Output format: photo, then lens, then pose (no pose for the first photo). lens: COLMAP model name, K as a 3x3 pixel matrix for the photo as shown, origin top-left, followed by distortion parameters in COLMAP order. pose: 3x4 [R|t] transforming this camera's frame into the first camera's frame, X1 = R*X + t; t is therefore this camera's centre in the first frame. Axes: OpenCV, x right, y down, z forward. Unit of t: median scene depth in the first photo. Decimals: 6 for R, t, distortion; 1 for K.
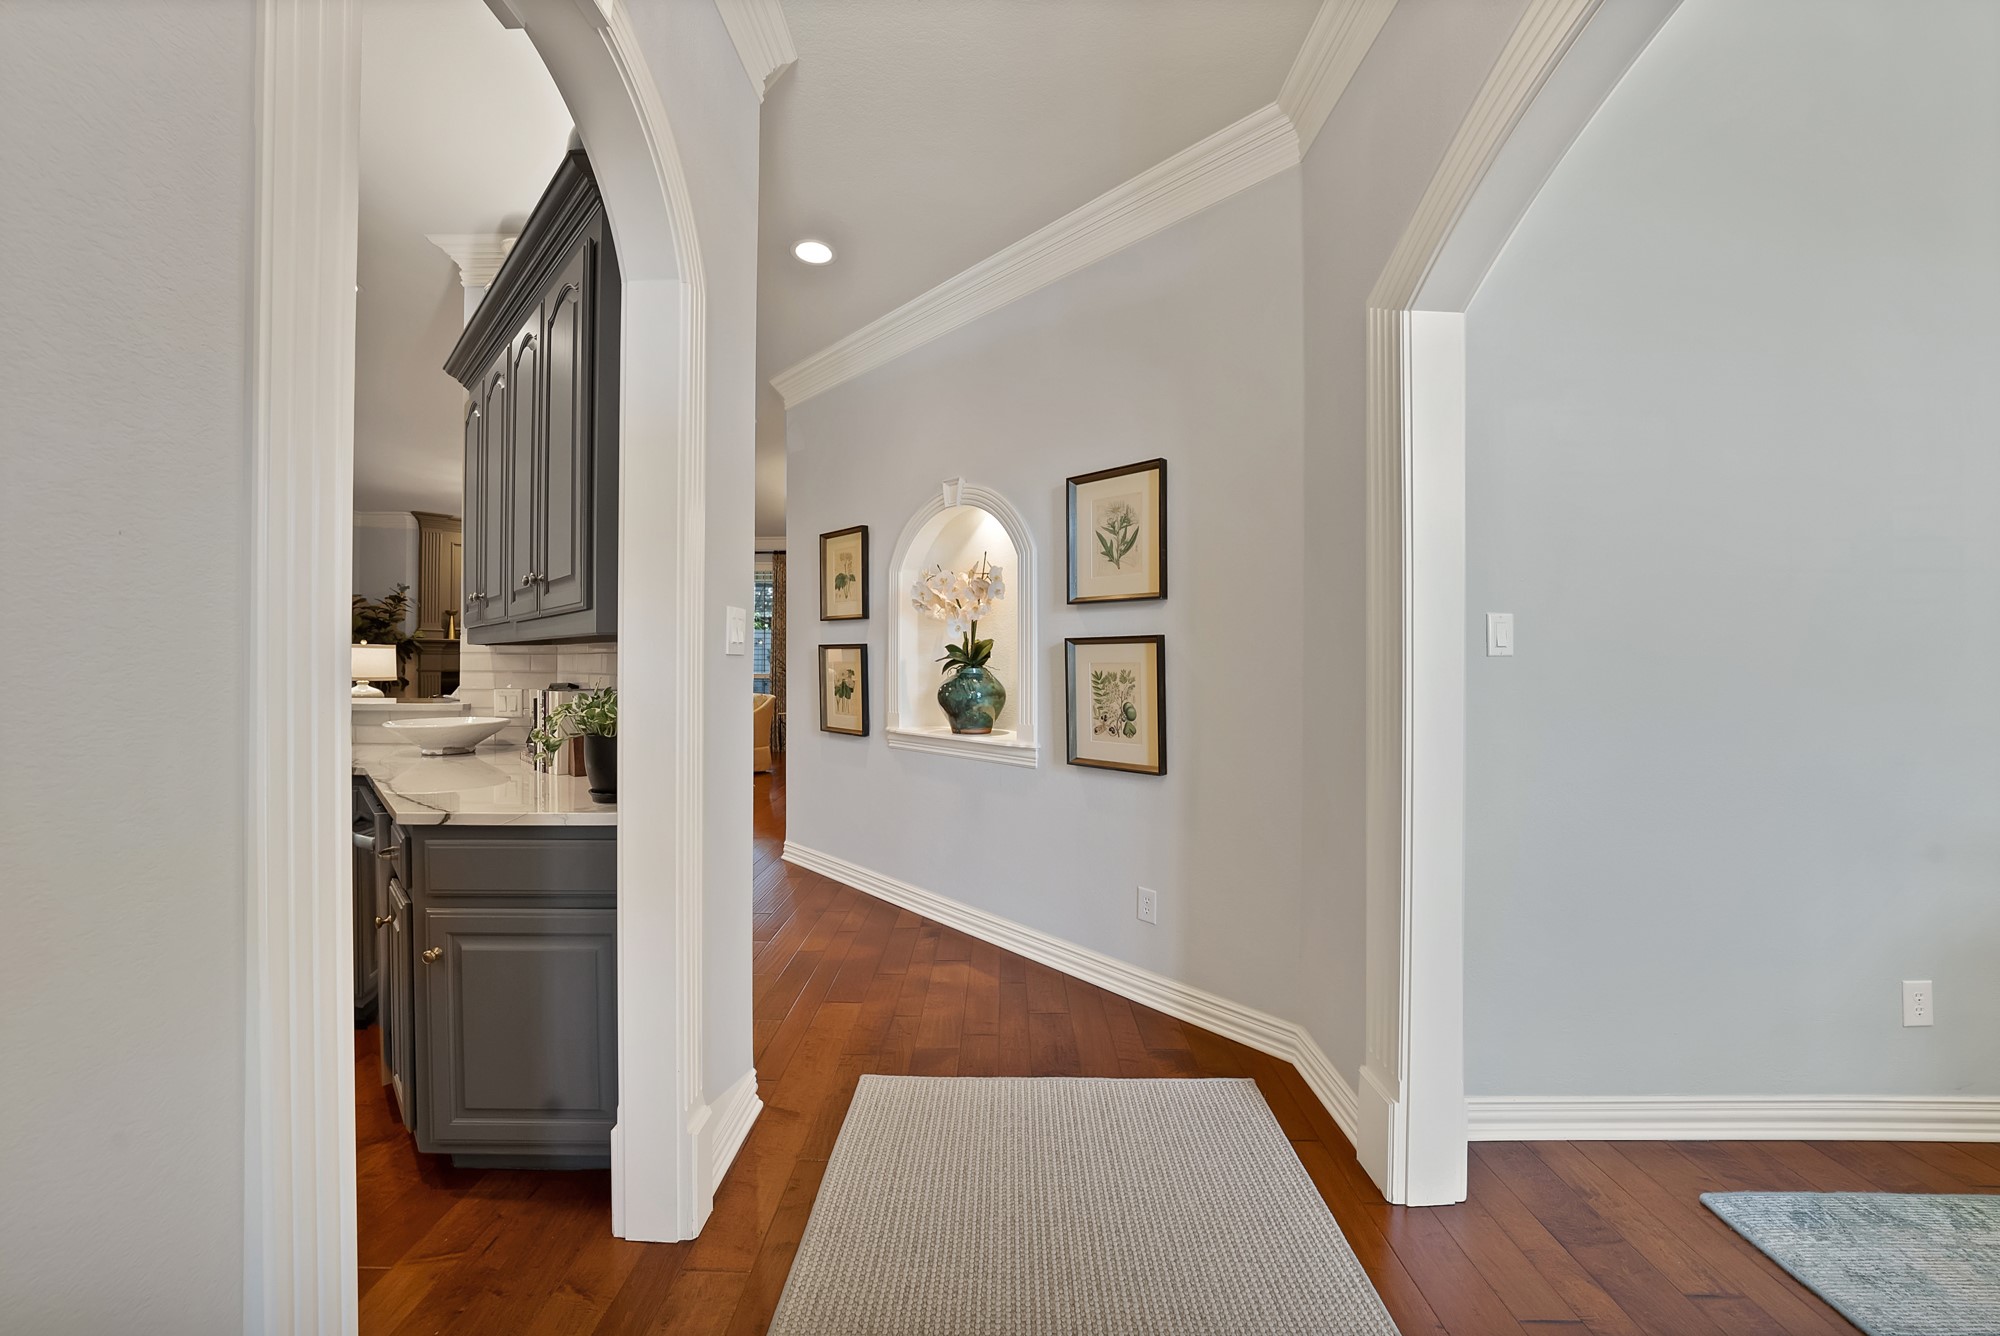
lens RADIAL K [[717.7, 0, 998.5], [0, 717.7, 659.9], [0, 0, 1]] dist [-0.001030, -0.000058]
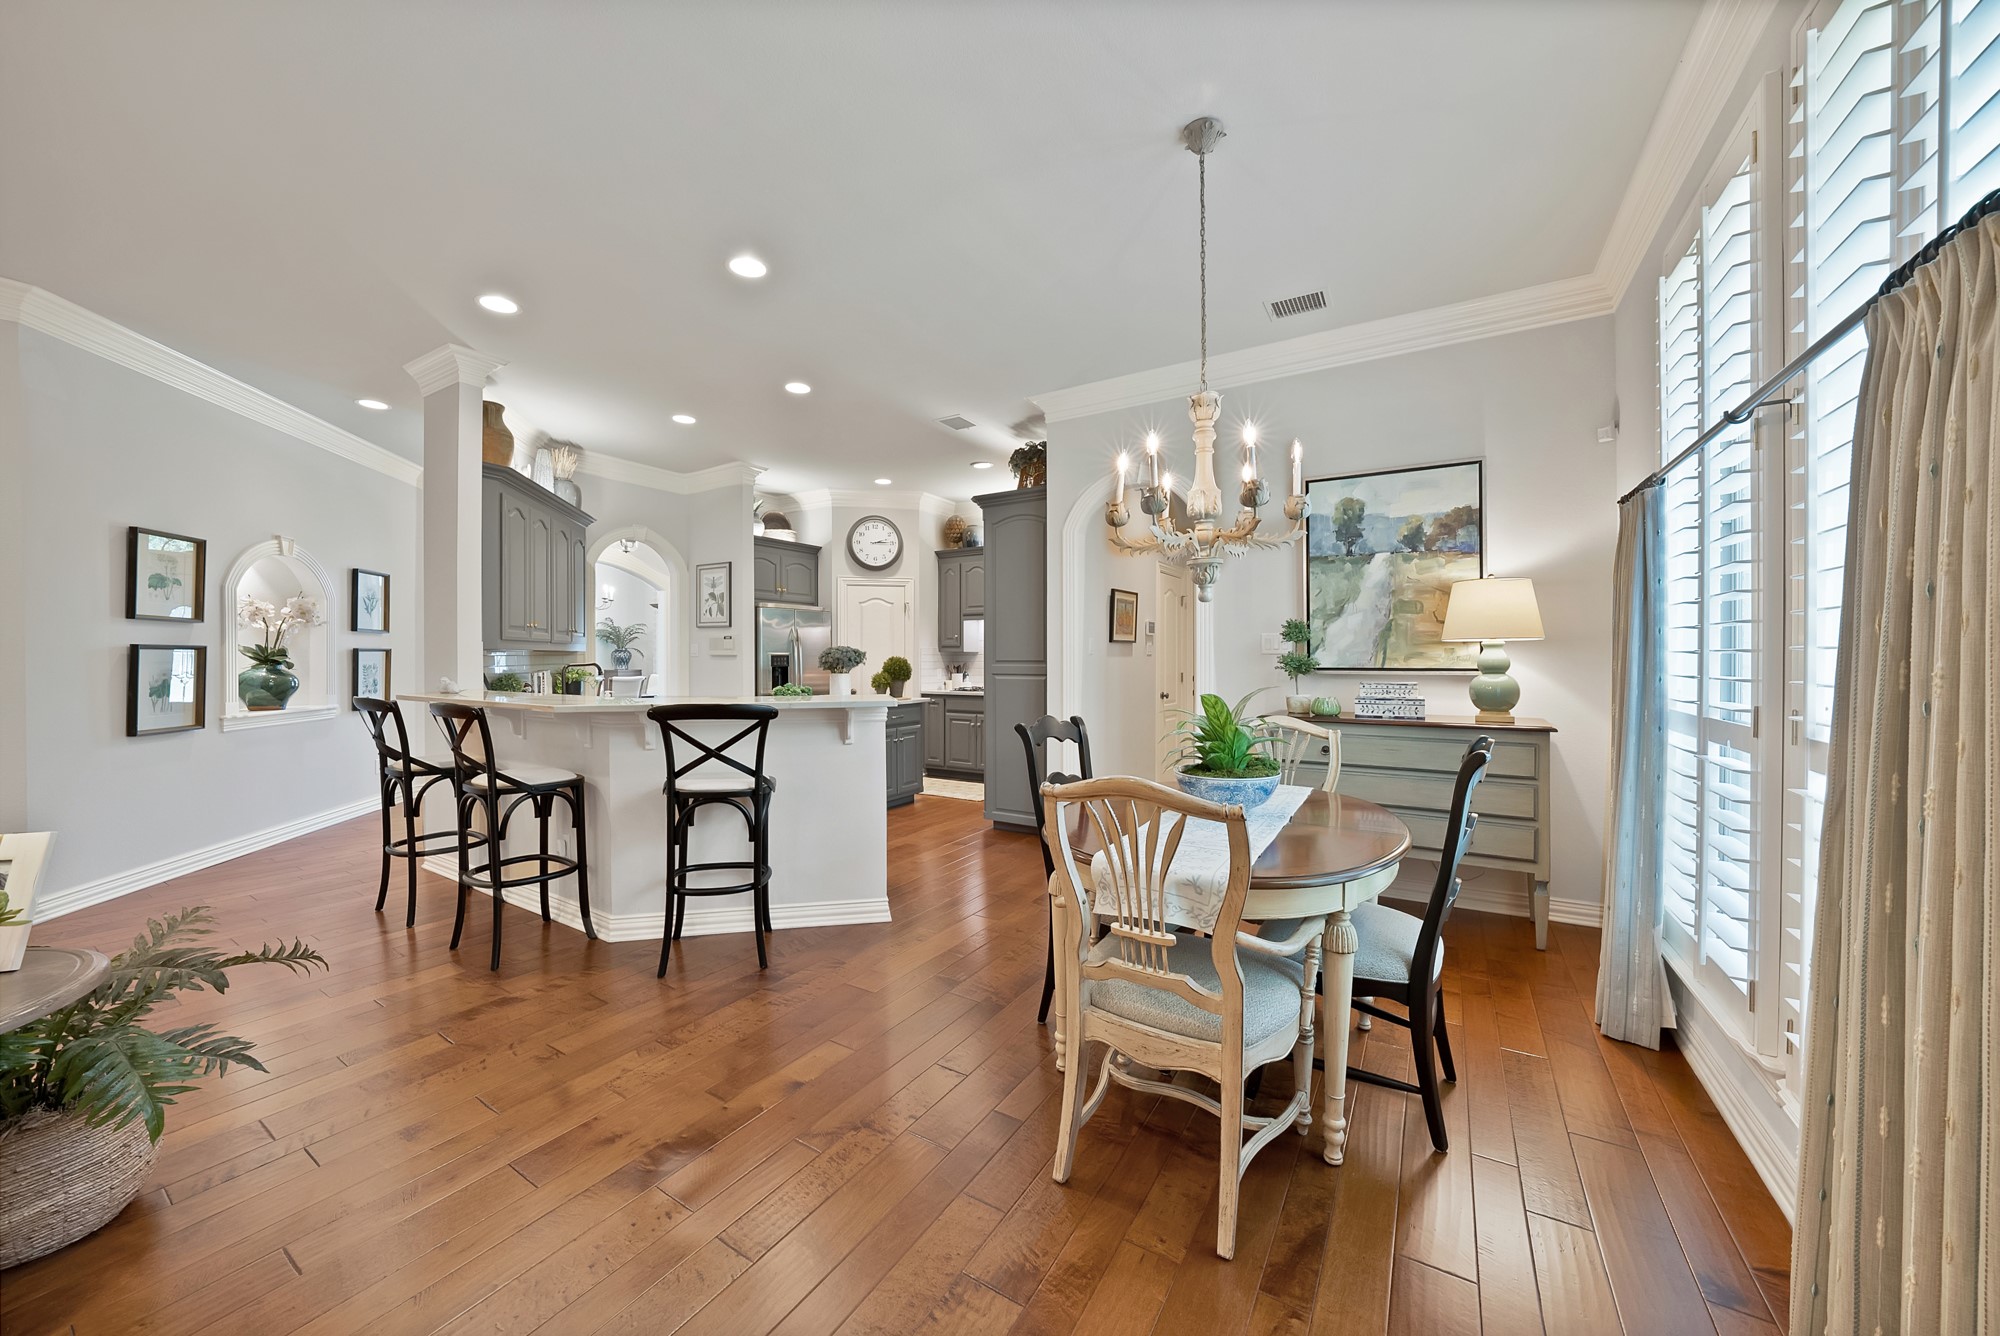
lens RADIAL K [[717.7, 0, 998.5], [0, 717.7, 659.9], [0, 0, 1]] dist [-0.001030, -0.000058]
pose [[-0.854228, -0.005413, 0.519870, -1.827817], [-0.003520, 0.999983, 0.004629, -0.010287], [-0.519887, 0.002125, -0.854233, 1.313795]]
